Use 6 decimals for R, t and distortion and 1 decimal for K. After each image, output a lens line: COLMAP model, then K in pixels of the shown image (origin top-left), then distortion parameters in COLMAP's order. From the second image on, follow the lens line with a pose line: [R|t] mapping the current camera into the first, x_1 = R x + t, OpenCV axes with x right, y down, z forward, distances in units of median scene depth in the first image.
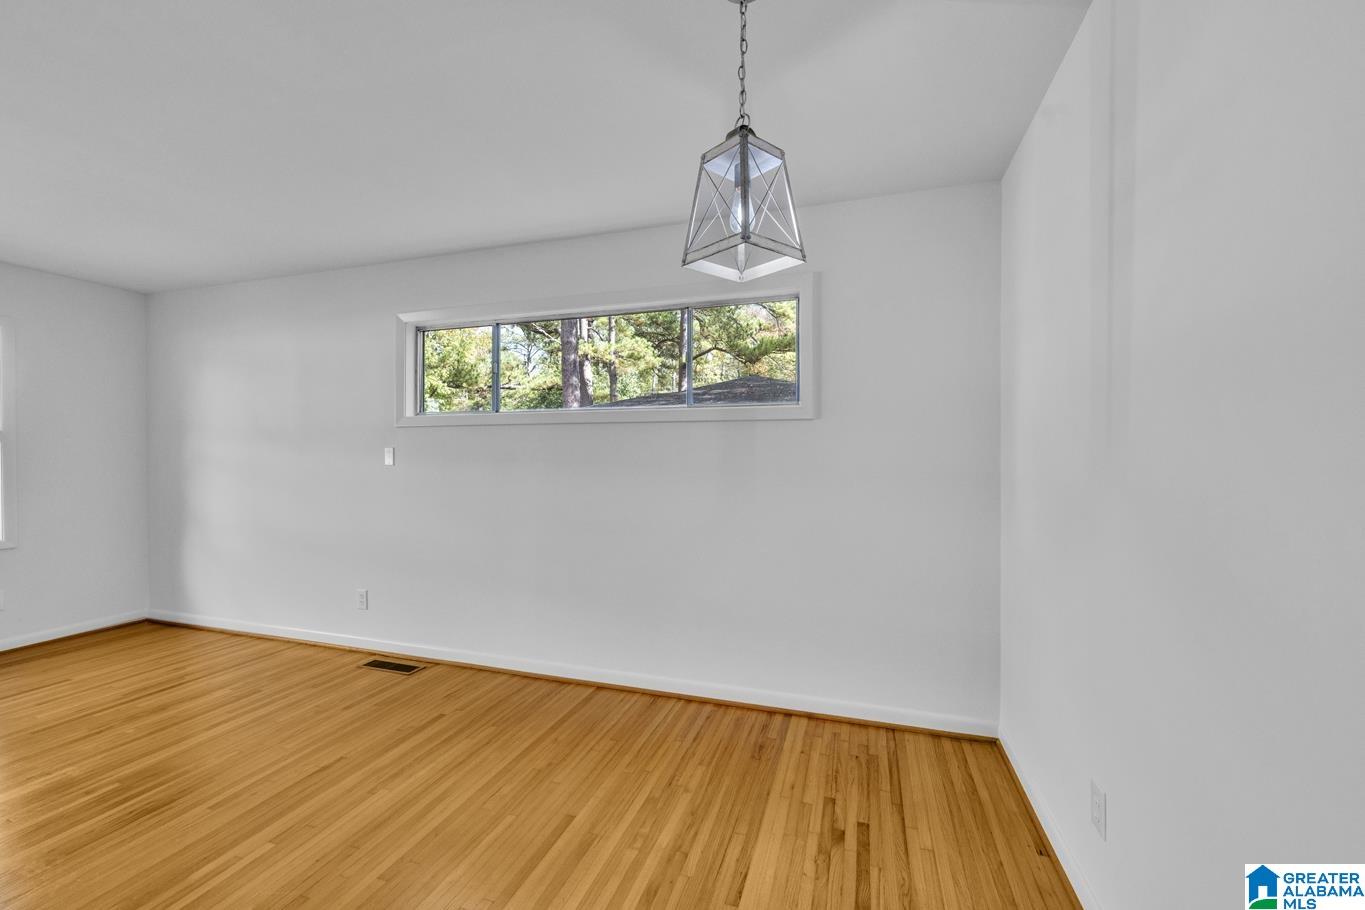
lens RADIAL K [[548.5, 0, 681.3], [0, 548.5, 459.0], [0, 0, 1]] dist [0.000894, 0.000051]
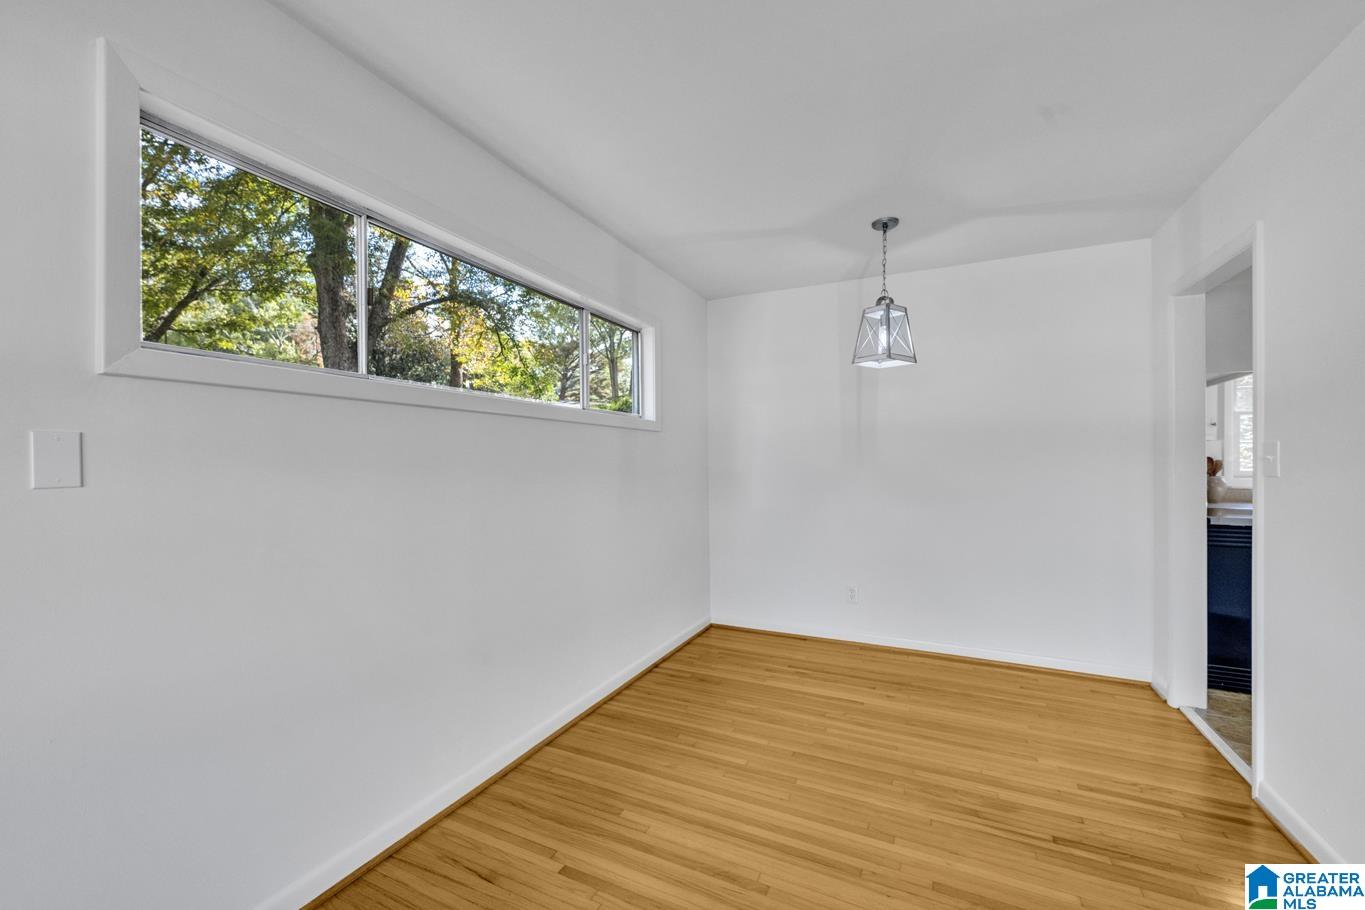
lens RADIAL K [[548.5, 0, 681.3], [0, 548.5, 459.0], [0, 0, 1]] dist [0.000894, 0.000051]
pose [[0.132299, 0.003600, 0.991203, -0.953633], [0.003689, 0.999985, -0.004124, -0.001358], [-0.991203, 0.004202, 0.132284, 0.713195]]
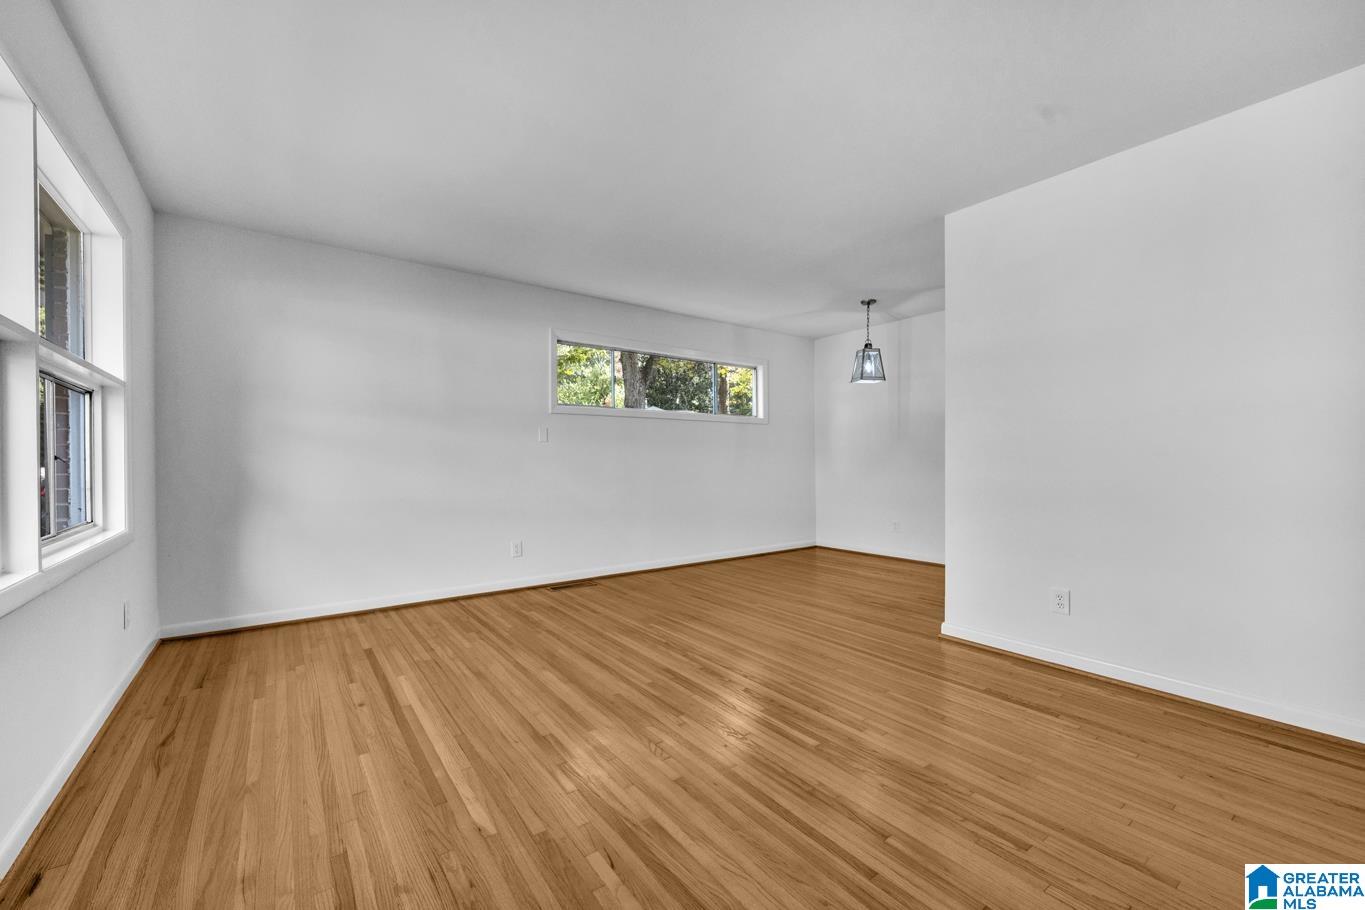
lens RADIAL K [[548.5, 0, 681.3], [0, 548.5, 459.0], [0, 0, 1]] dist [0.000894, 0.000051]
pose [[0.583384, -0.001734, 0.812194, -1.675545], [0.005430, 0.999984, -0.001766, 0.068487], [-0.812178, 0.005441, 0.583384, -0.037936]]
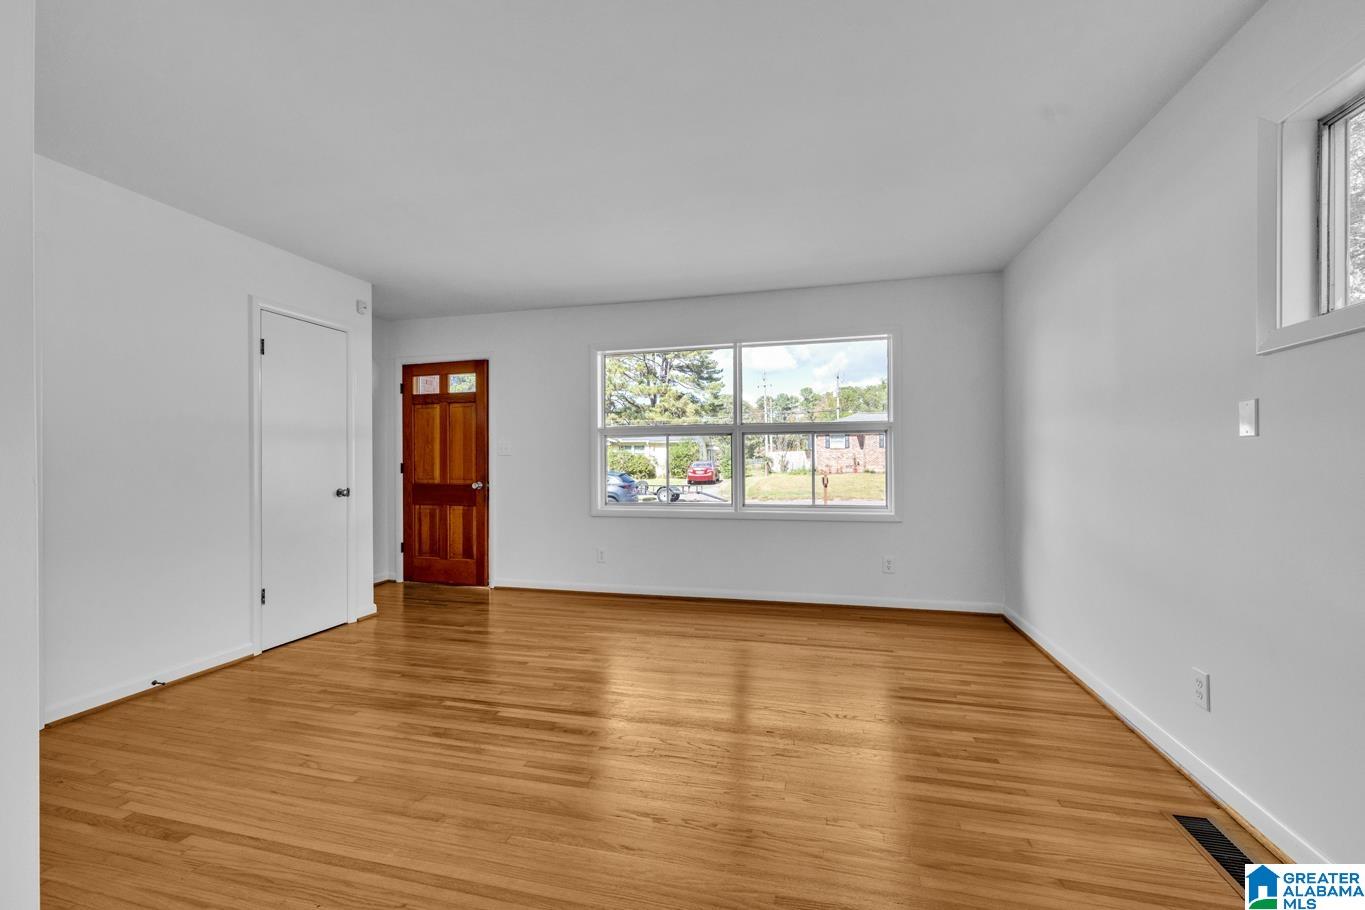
lens RADIAL K [[552.3, 0, 683.6], [0, 552.3, 460.1], [0, 0, 1]] dist [-0.000514, -0.000217]
pose [[0.070430, -0.000020, -0.997517, -0.091072], [0.000618, 1.000000, 0.000023, 0.036398], [0.997517, -0.000618, 0.070430, 0.554687]]
